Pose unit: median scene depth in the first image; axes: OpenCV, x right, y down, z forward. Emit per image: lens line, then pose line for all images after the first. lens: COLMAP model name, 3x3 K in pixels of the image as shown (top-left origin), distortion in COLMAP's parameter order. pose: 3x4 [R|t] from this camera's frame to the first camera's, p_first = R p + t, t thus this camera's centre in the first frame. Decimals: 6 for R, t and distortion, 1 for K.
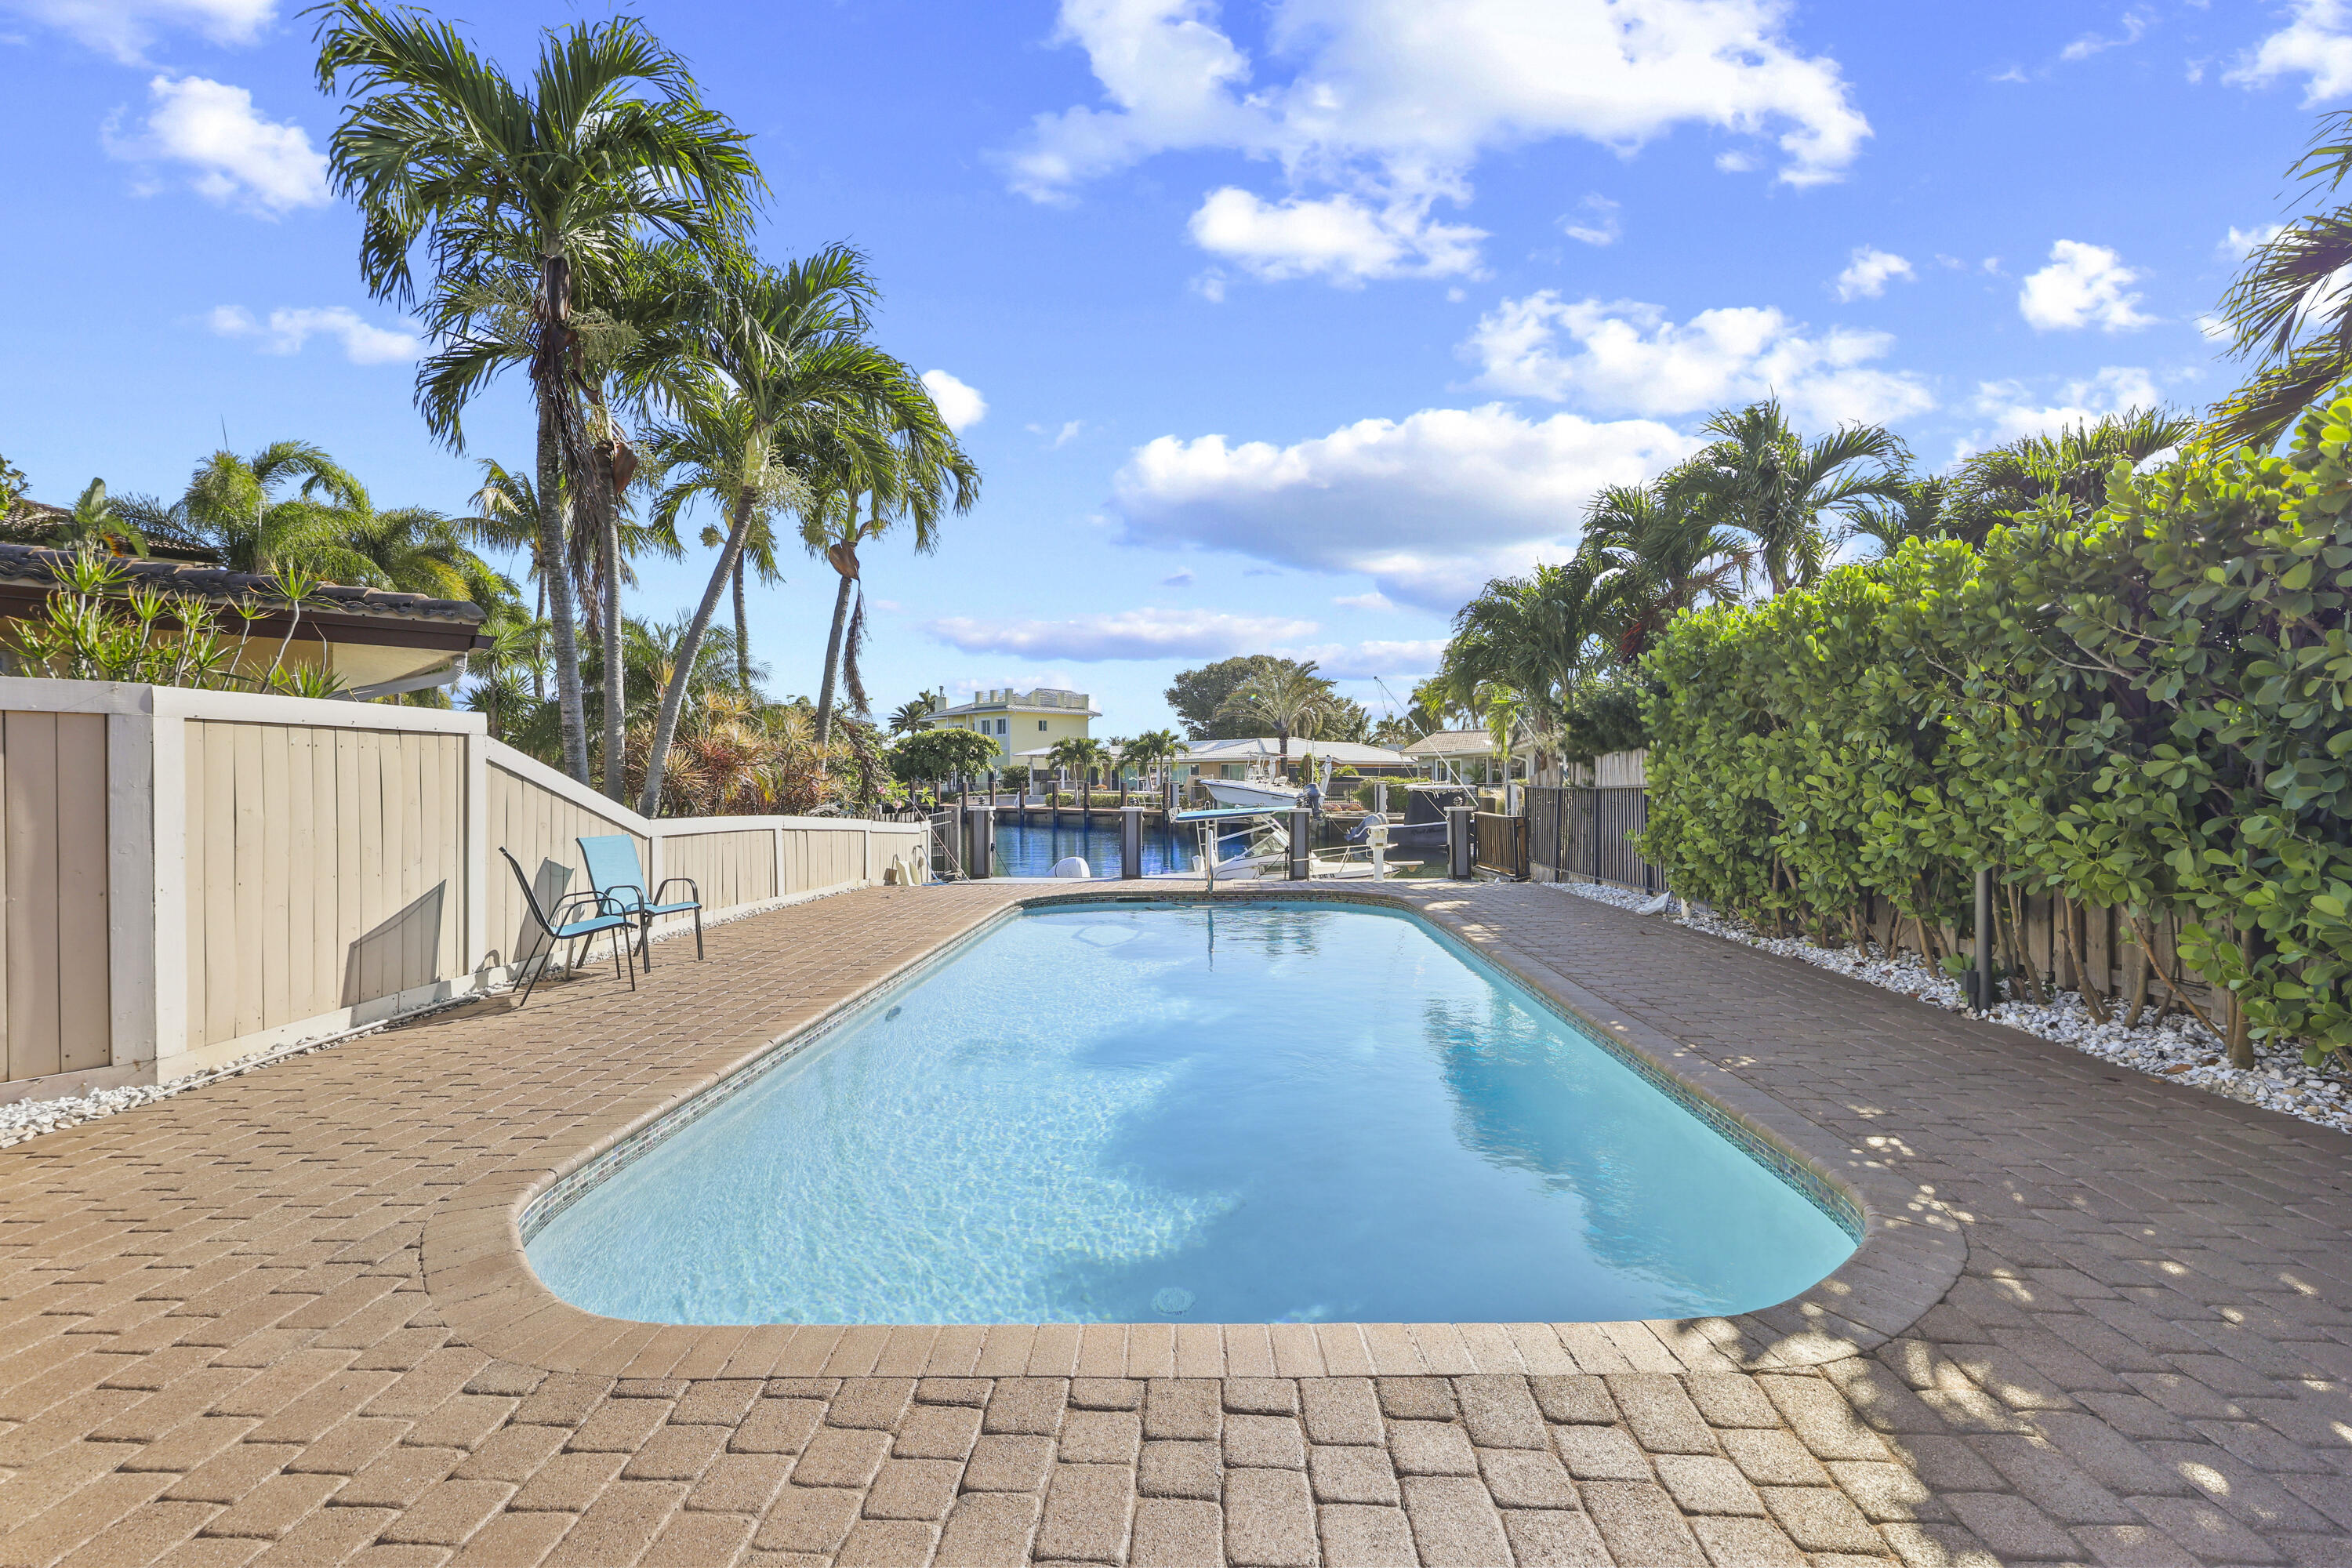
lens RADIAL K [[1018.7, 0, 1176.0], [0, 1018.7, 784.0], [0, 0, 1]] dist [-0.003679, -0.000391]
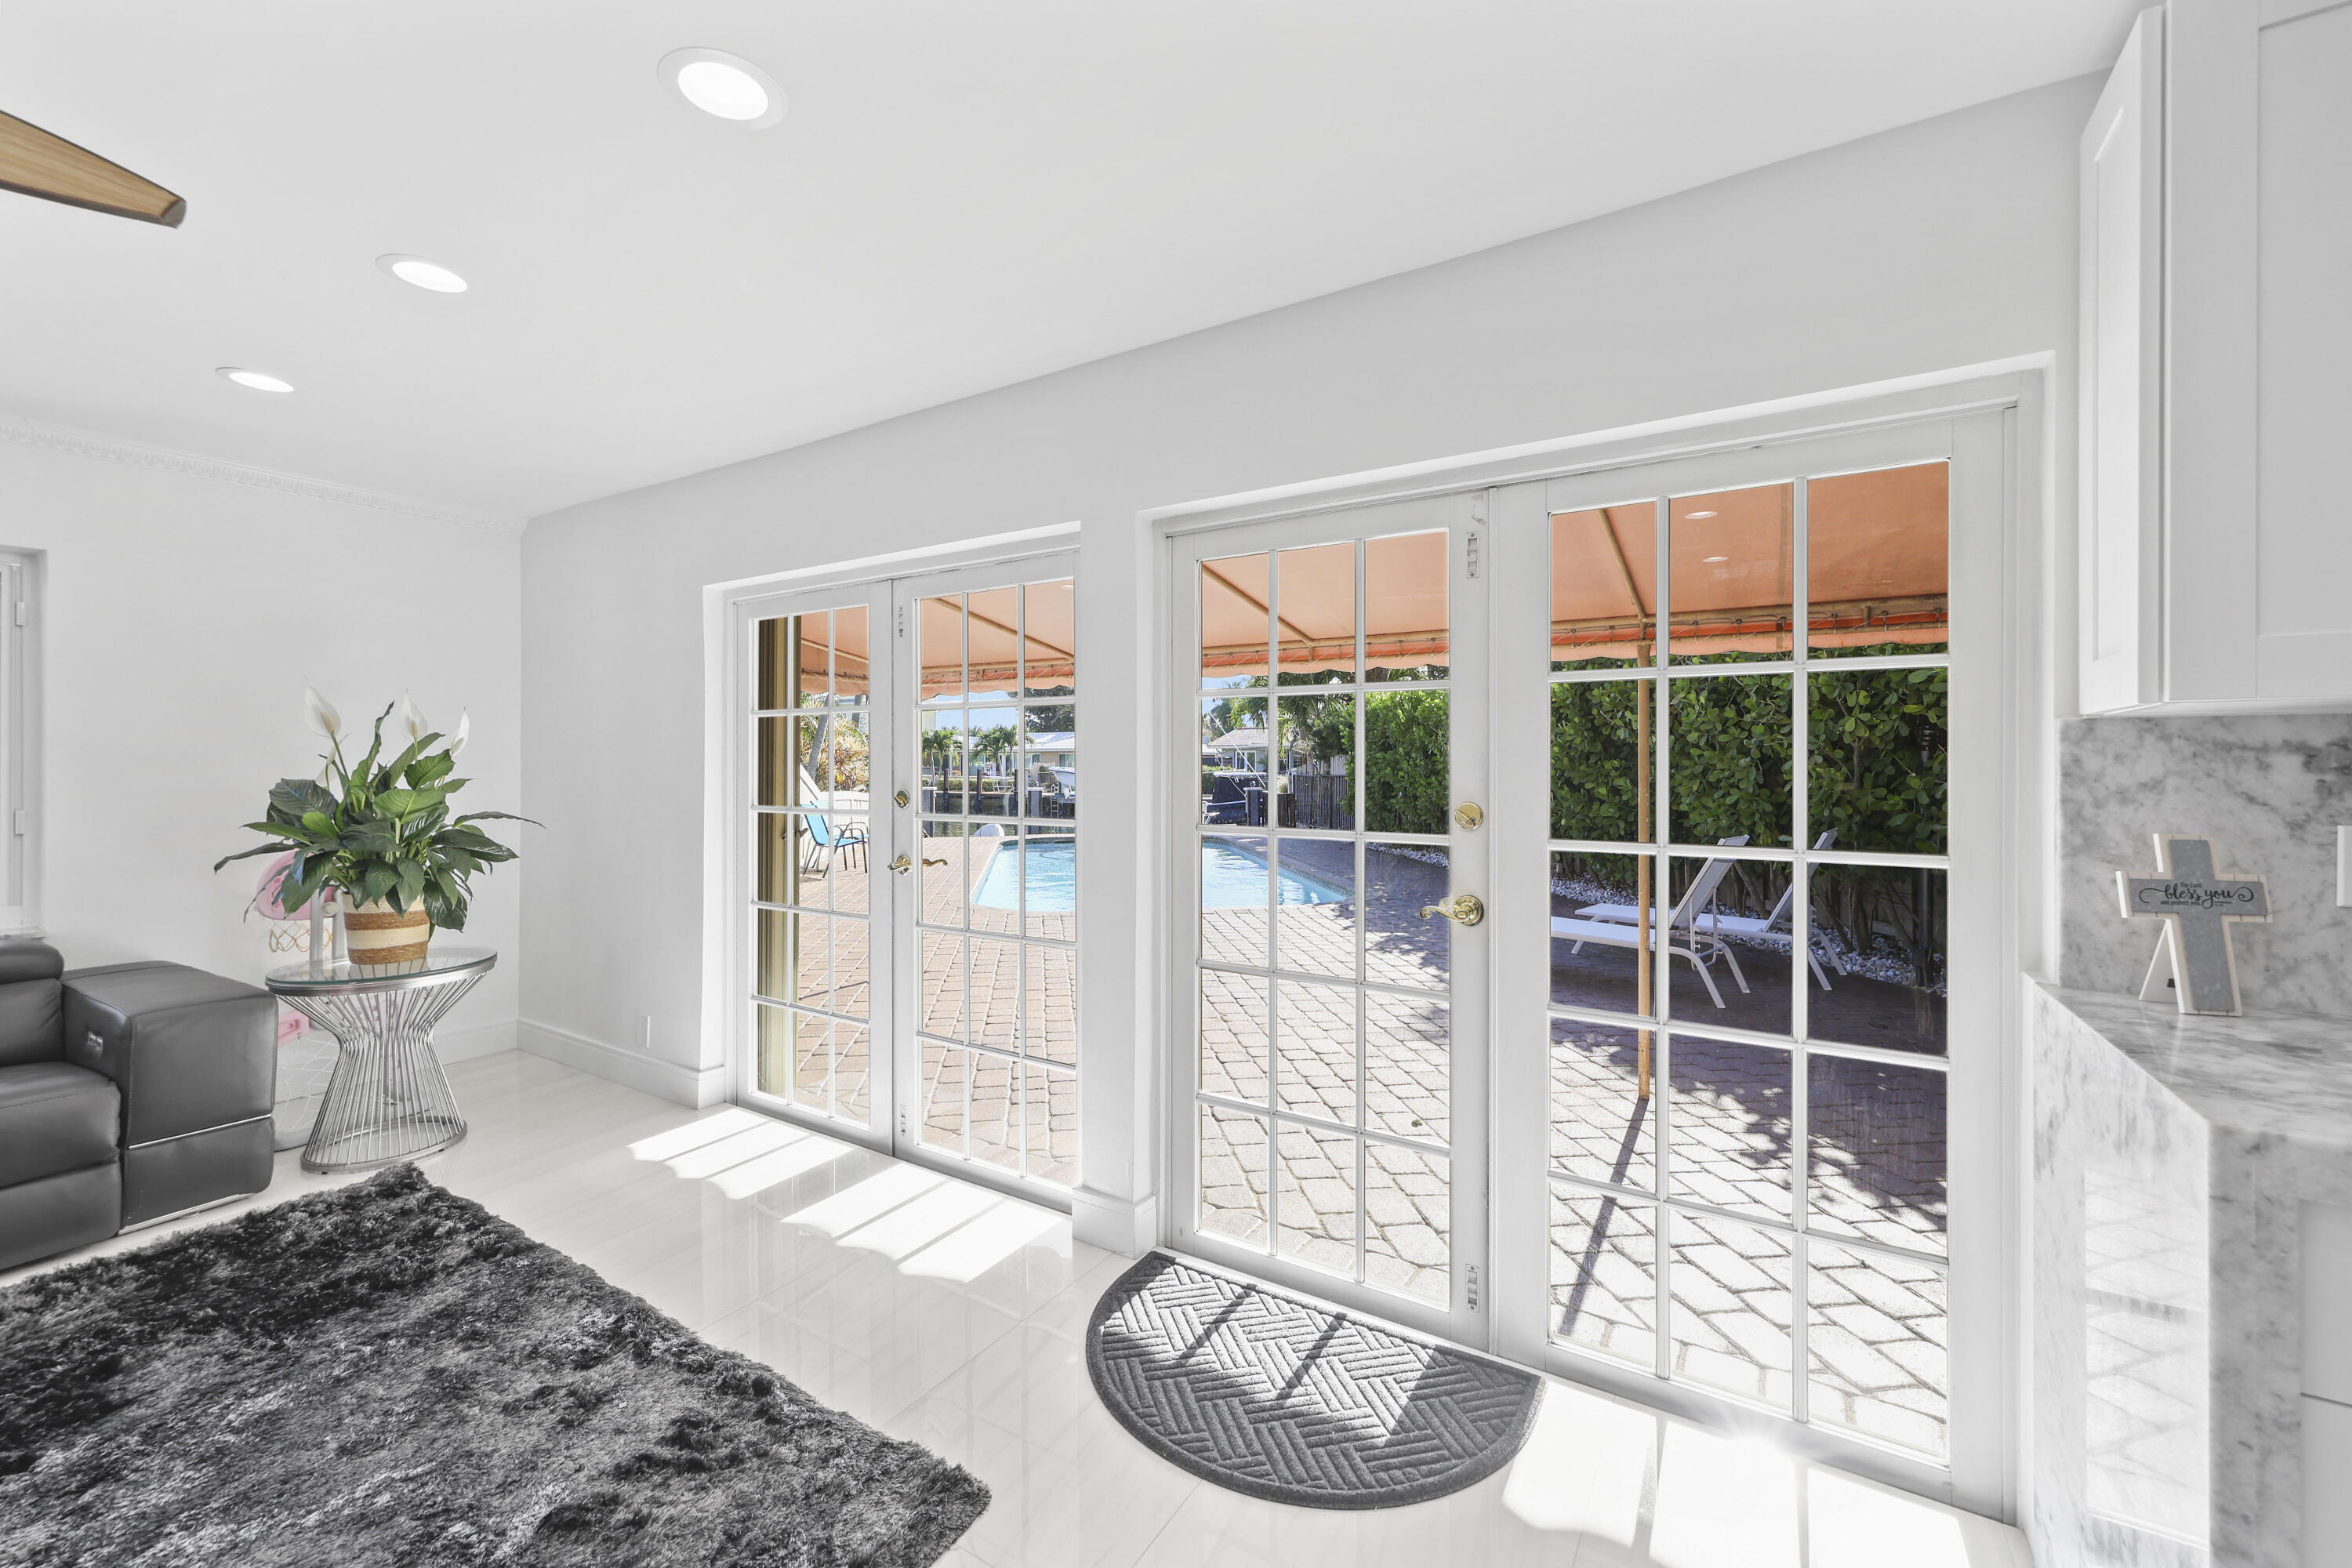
lens RADIAL K [[952.9, 0, 1172.8], [0, 952.9, 764.4], [0, 0, 1]] dist [0.004124, -0.000342]
pose [[0.982872, 0.004883, 0.184225, -0.042803], [-0.003868, 0.999975, -0.005872, -0.001461], [-0.184249, 0.005059, 0.982867, -0.158201]]
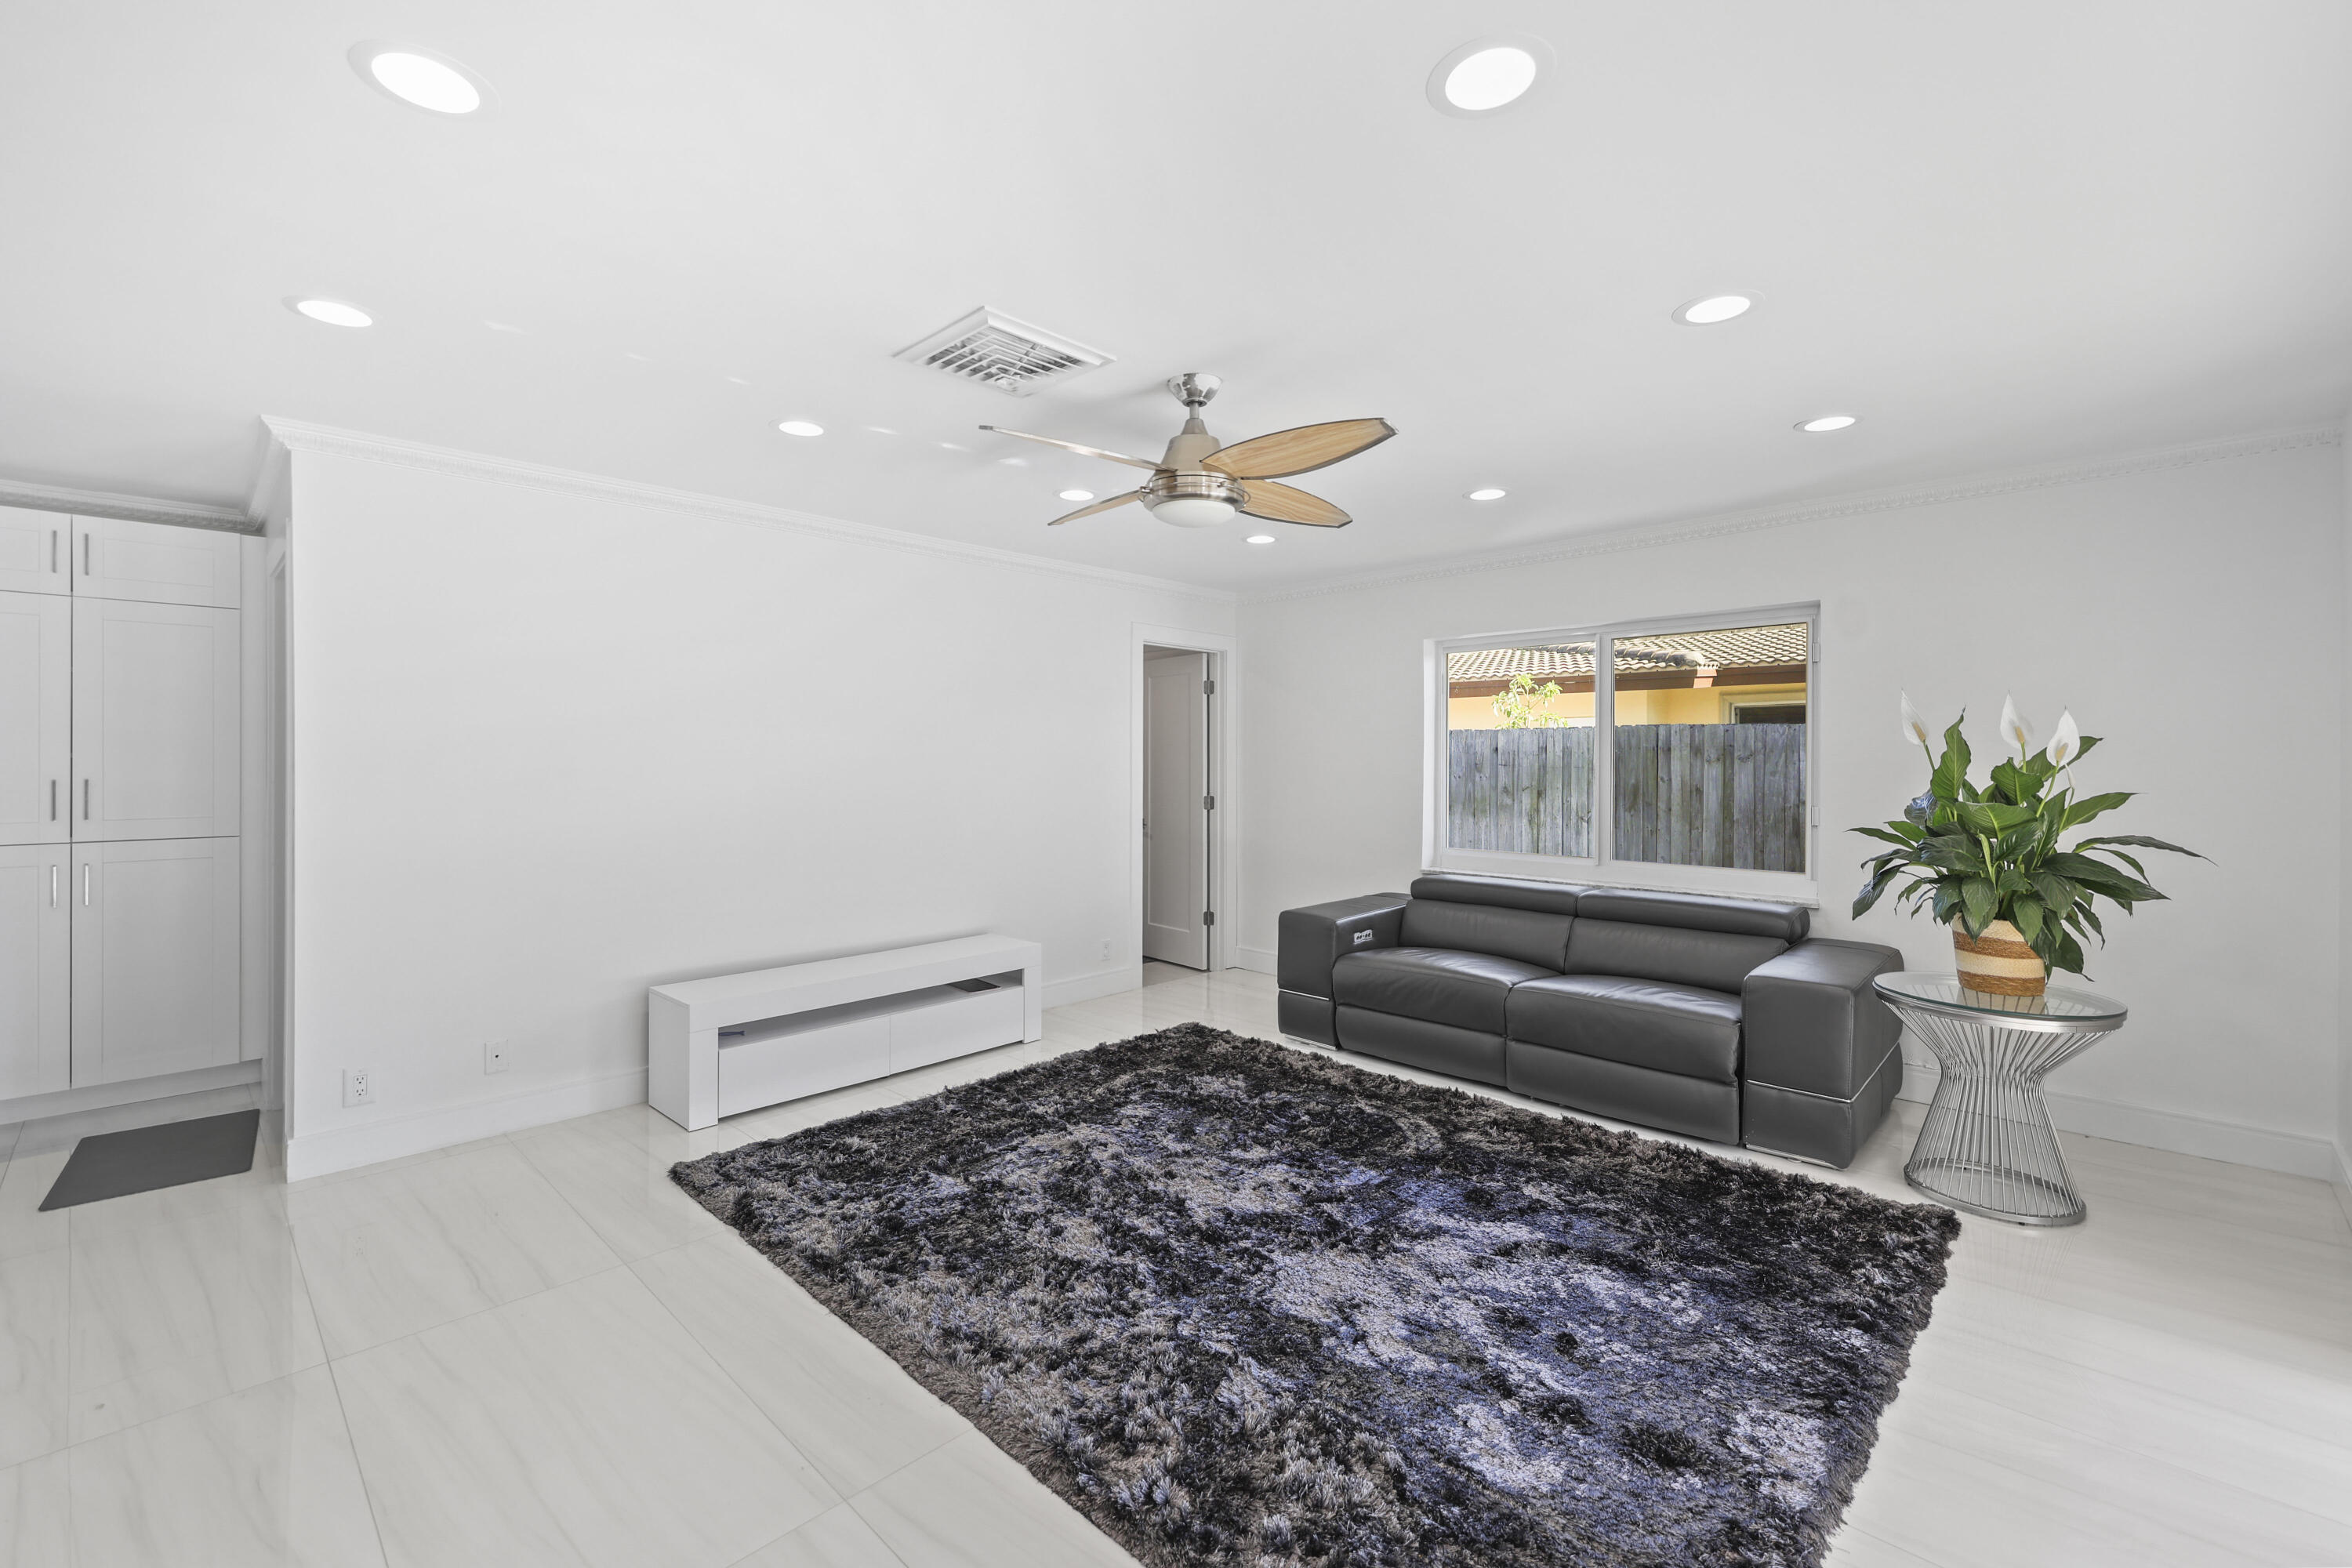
lens RADIAL K [[994.5, 0, 1162.3], [0, 994.5, 767.0], [0, 0, 1]] dist [0.000797, -0.000041]
pose [[-0.036377, 0.011975, -0.999266, -0.016722], [-0.006838, 0.999902, 0.012231, -0.002573], [0.999315, 0.007278, -0.036291, -0.129367]]
